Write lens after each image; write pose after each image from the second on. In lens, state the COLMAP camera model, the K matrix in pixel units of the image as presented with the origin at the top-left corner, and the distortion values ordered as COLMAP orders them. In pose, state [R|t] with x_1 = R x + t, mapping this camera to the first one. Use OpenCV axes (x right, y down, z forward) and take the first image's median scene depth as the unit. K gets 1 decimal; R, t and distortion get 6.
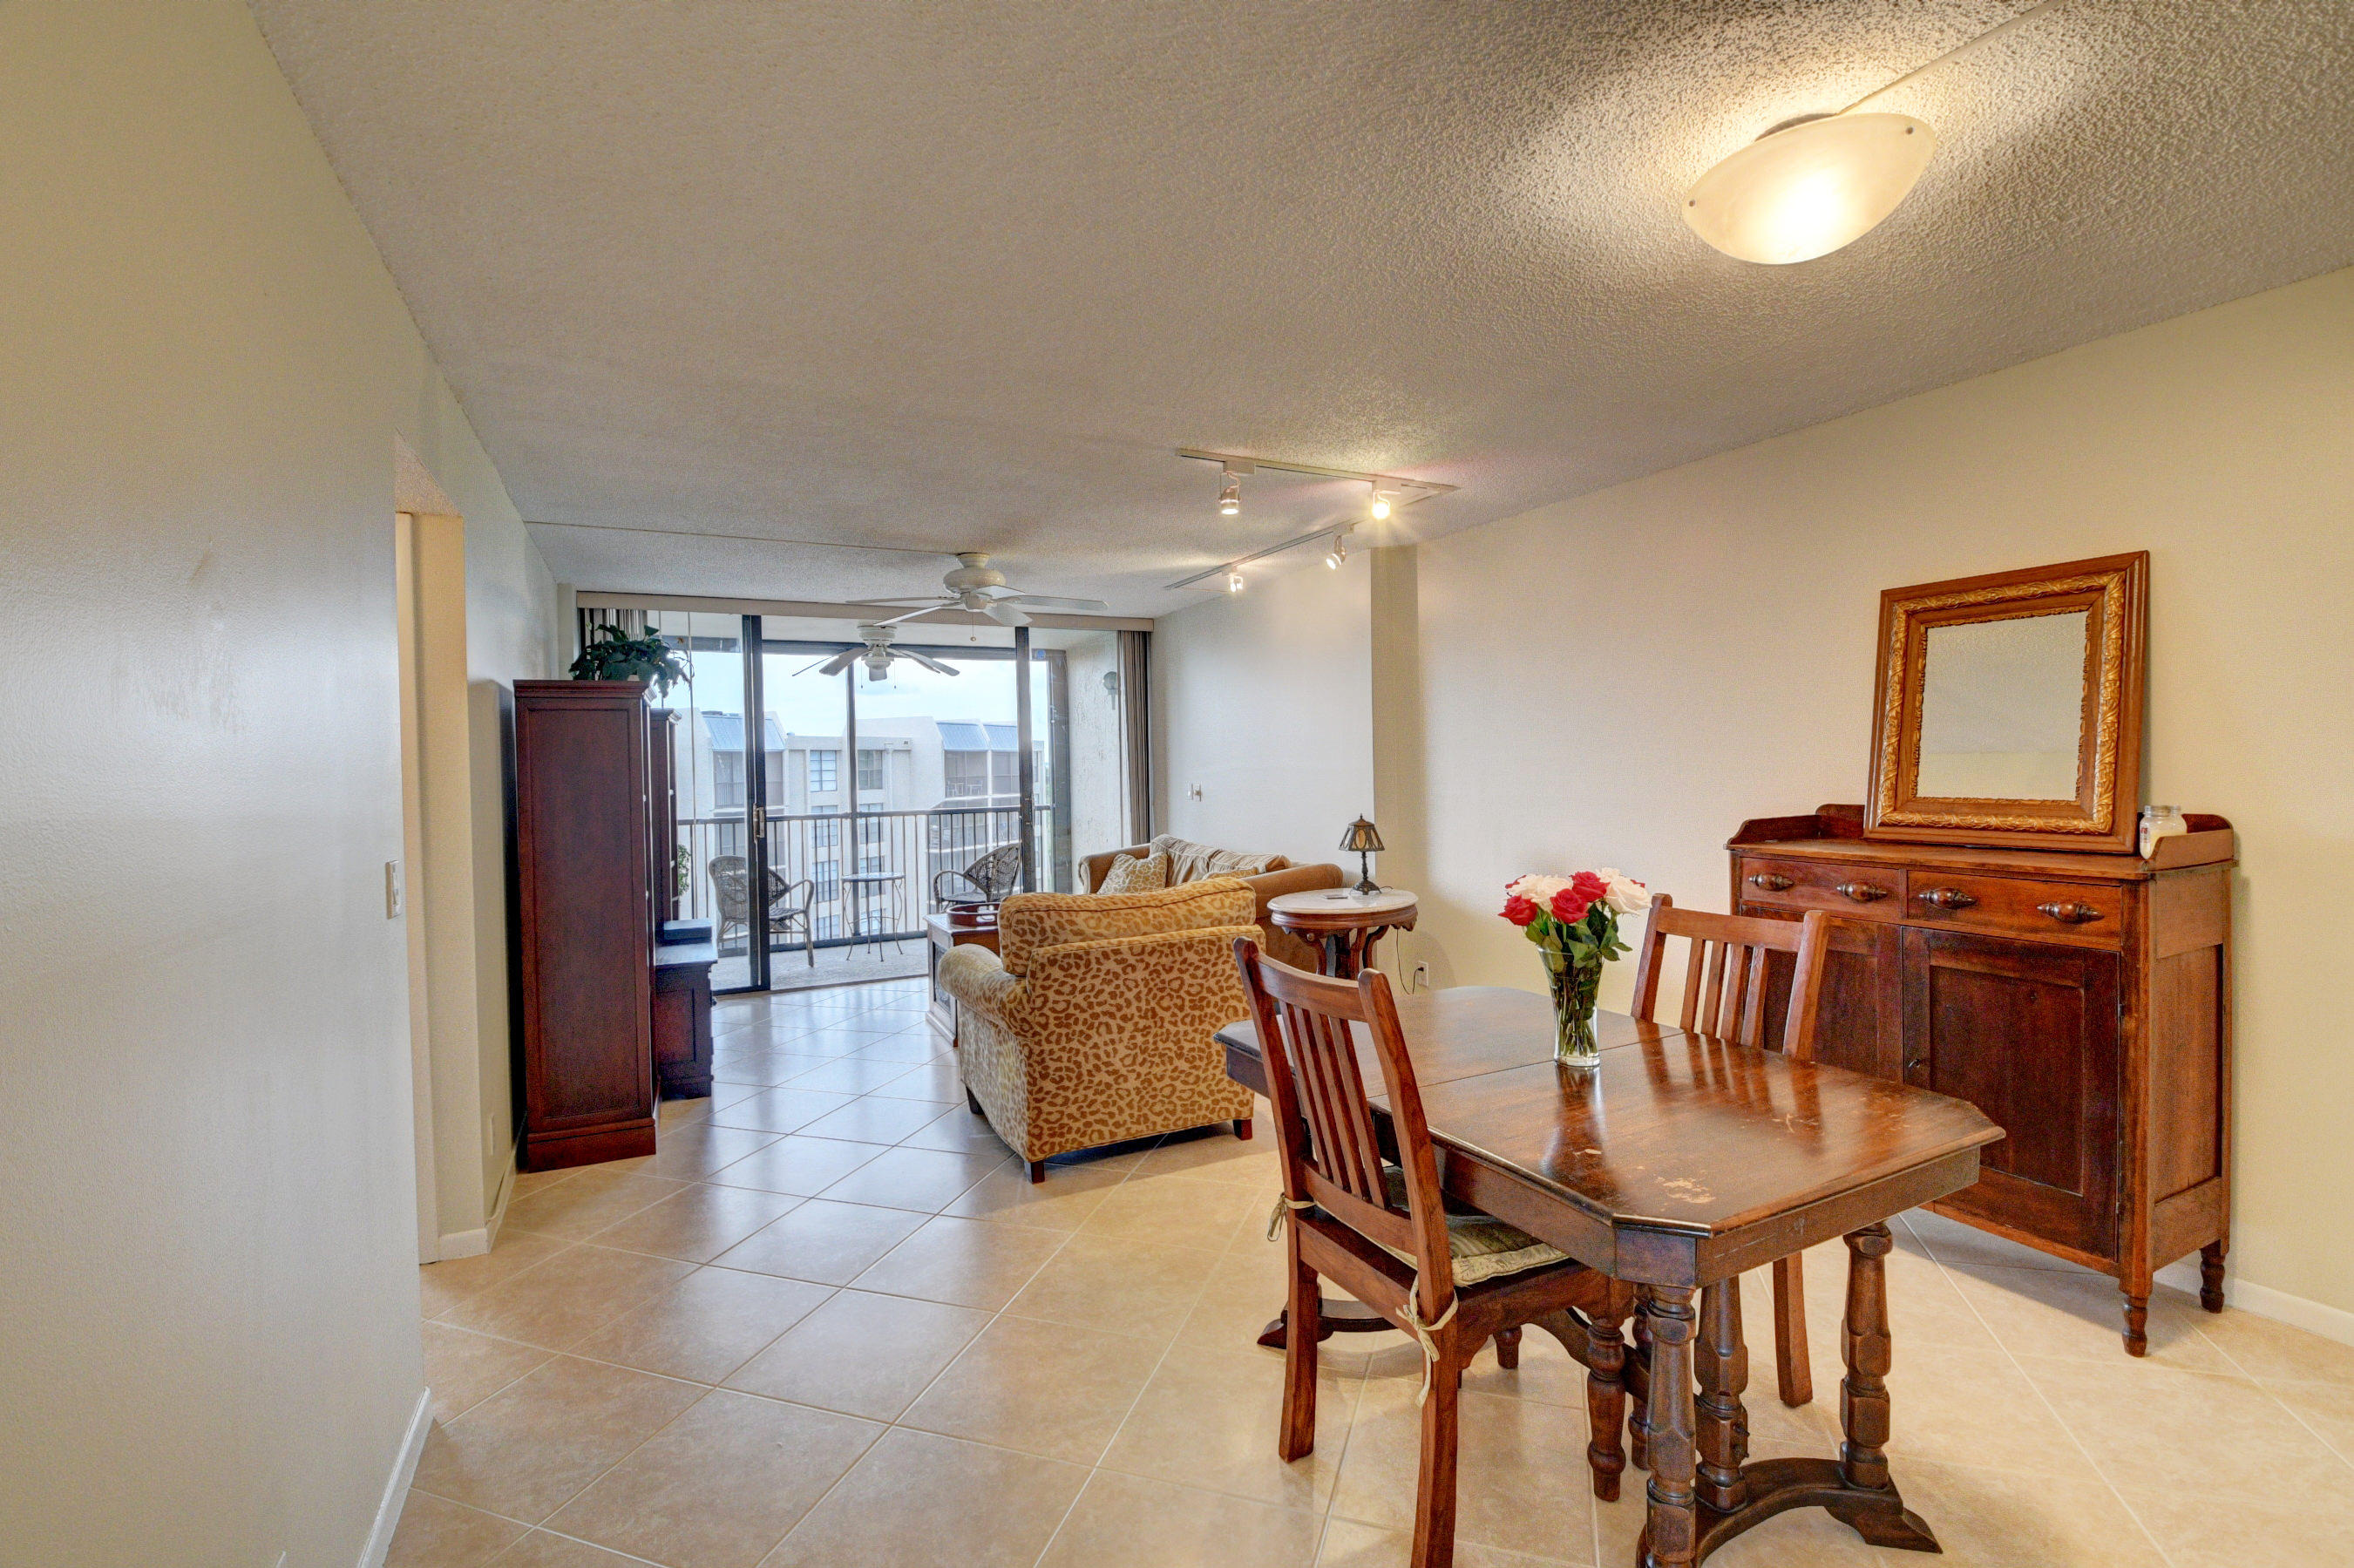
lens RADIAL K [[1048.9, 0, 1177.0], [0, 1048.9, 775.6], [0, 0, 1]] dist [0.021526, -0.033539]
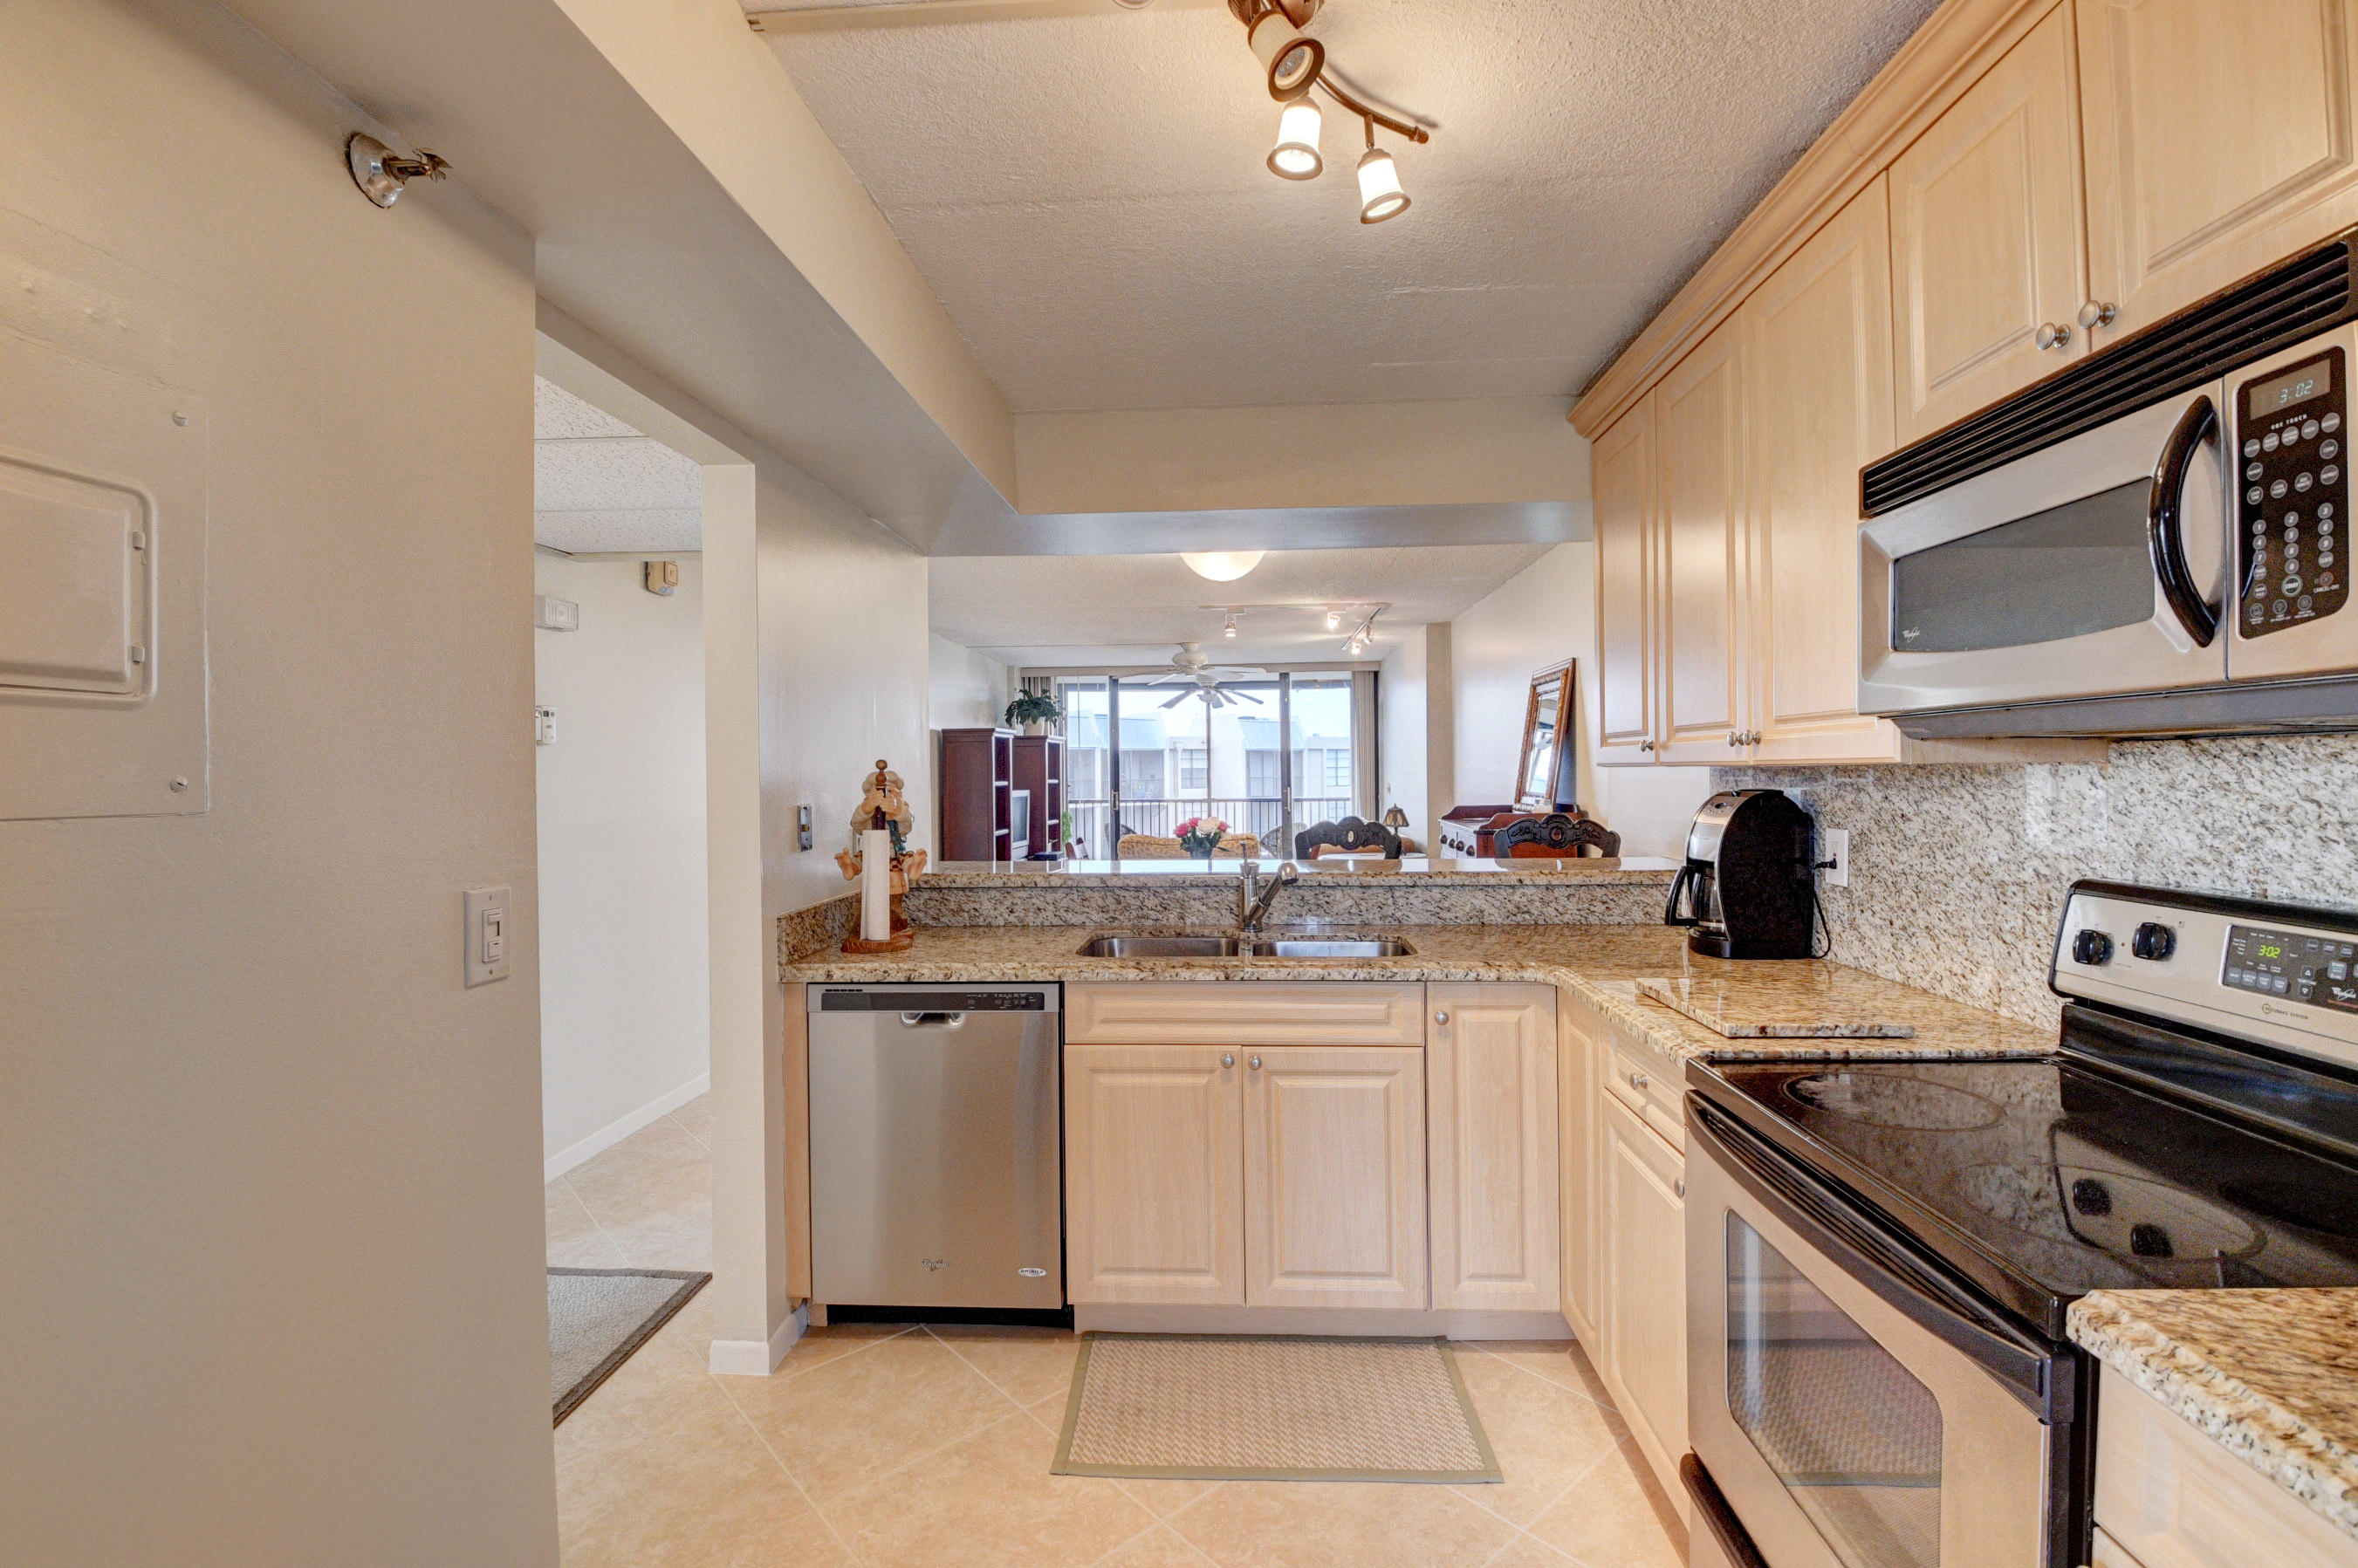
lens RADIAL K [[1036.4, 0, 1183.3], [0, 1036.4, 775.6], [0, 0, 1]] dist [0.019493, -0.031851]
pose [[0.863398, 0.013435, -0.504345, 0.905931], [-0.011840, 0.999910, 0.006368, -0.012450], [0.504385, 0.000474, 0.863479, -0.627665]]
